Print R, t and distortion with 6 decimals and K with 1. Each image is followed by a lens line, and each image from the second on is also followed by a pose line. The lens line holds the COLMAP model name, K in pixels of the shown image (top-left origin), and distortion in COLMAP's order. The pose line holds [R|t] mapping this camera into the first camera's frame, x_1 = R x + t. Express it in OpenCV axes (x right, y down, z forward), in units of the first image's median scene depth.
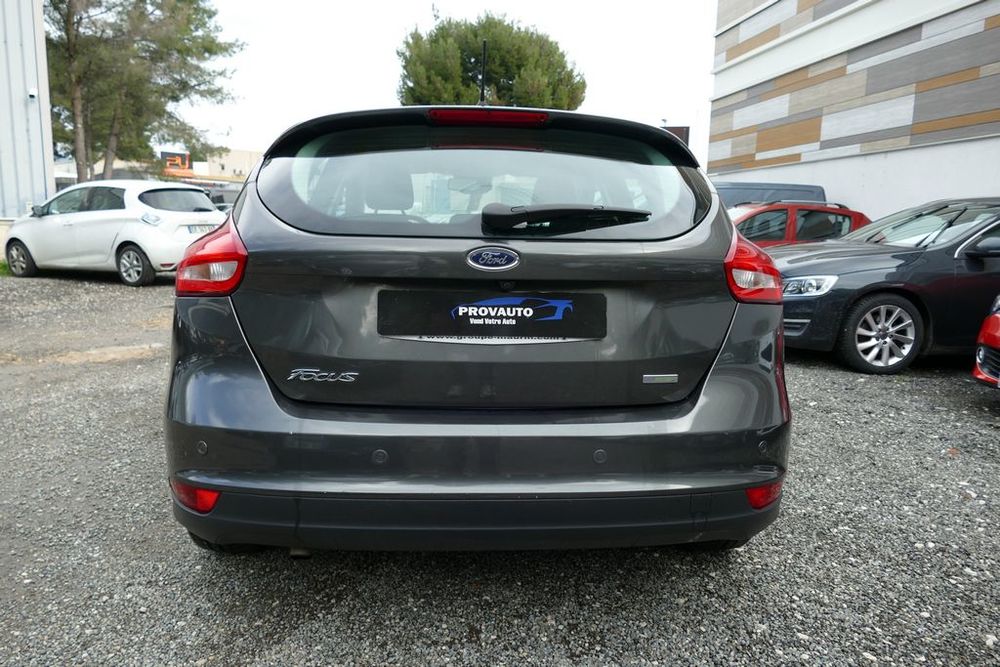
lens RADIAL K [[720.6, 0, 500.0], [0, 720.6, 333.5], [0, 0, 1]] dist [-0.013980, -0.001740]
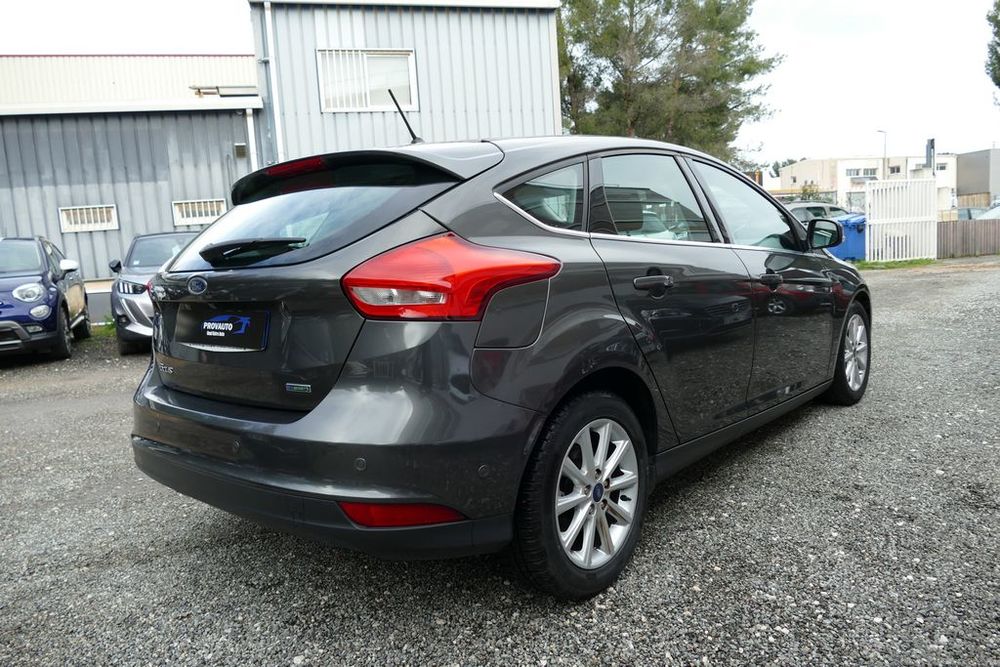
lens RADIAL K [[720.6, 0, 500.0], [0, 720.6, 333.5], [0, 0, 1]] dist [-0.013980, -0.001740]
pose [[0.713793, 0.015226, -0.700191, 0.160732], [-0.028090, 0.999582, -0.006899, -0.002889], [0.699793, 0.024593, 0.713922, 0.056595]]
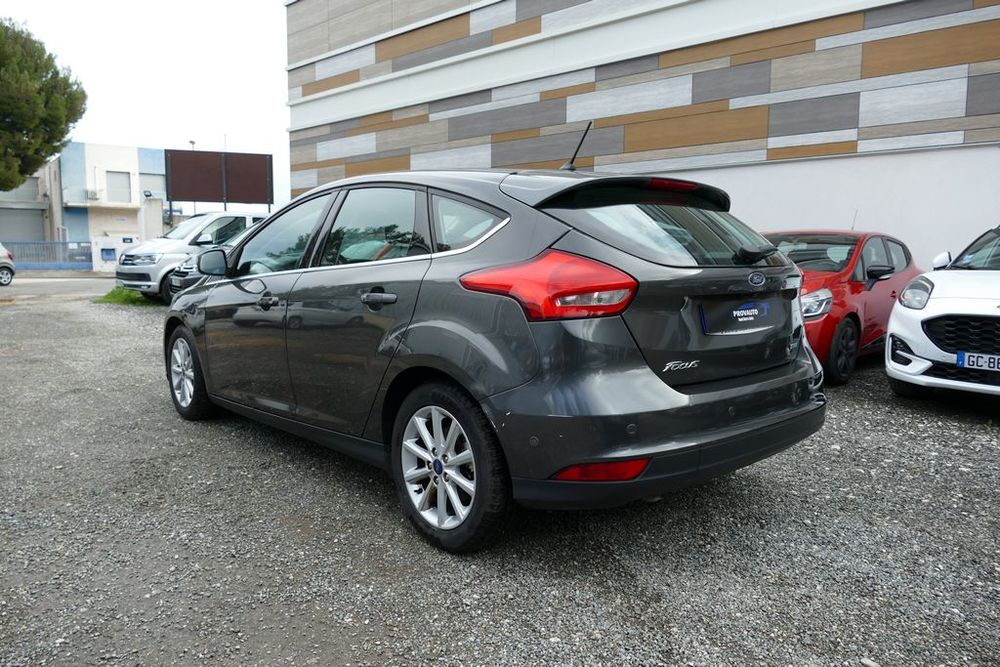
lens RADIAL K [[720.6, 0, 500.0], [0, 720.6, 333.5], [0, 0, 1]] dist [-0.013980, -0.001740]
pose [[0.782364, -0.088171, 0.616549, -0.181445], [0.107524, 0.994186, 0.005734, -0.006709], [-0.613470, 0.061807, 0.787295, 0.011500]]
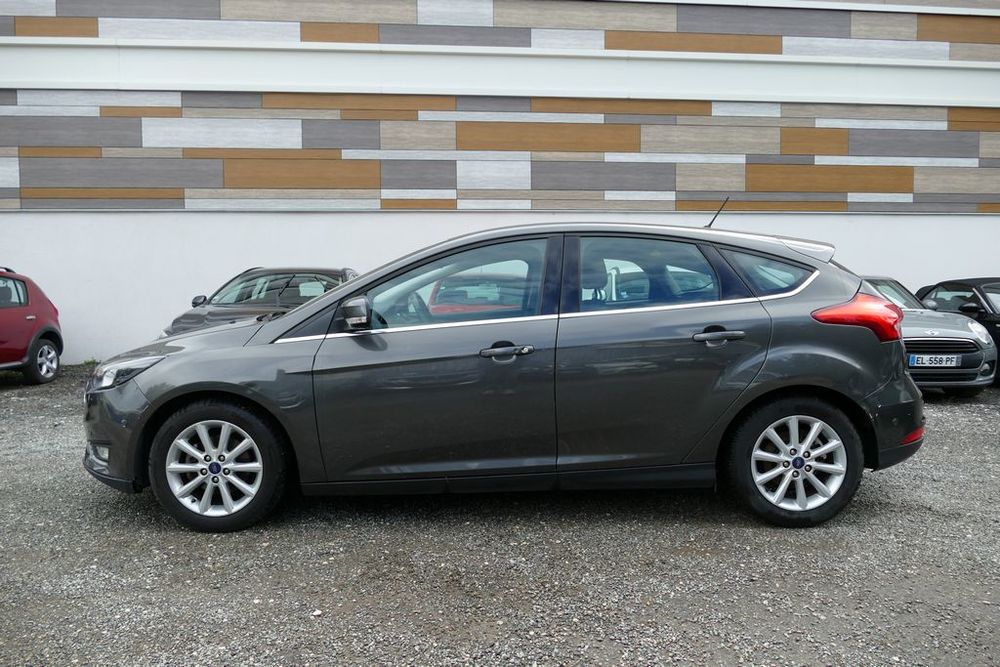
lens RADIAL K [[720.6, 0, 500.0], [0, 720.6, 333.5], [0, 0, 1]] dist [-0.013980, -0.001740]
pose [[0.044379, -0.083632, 0.995508, -0.332906], [0.158838, 0.984404, 0.075618, -0.052901], [-0.986307, 0.154769, 0.056971, 0.269167]]
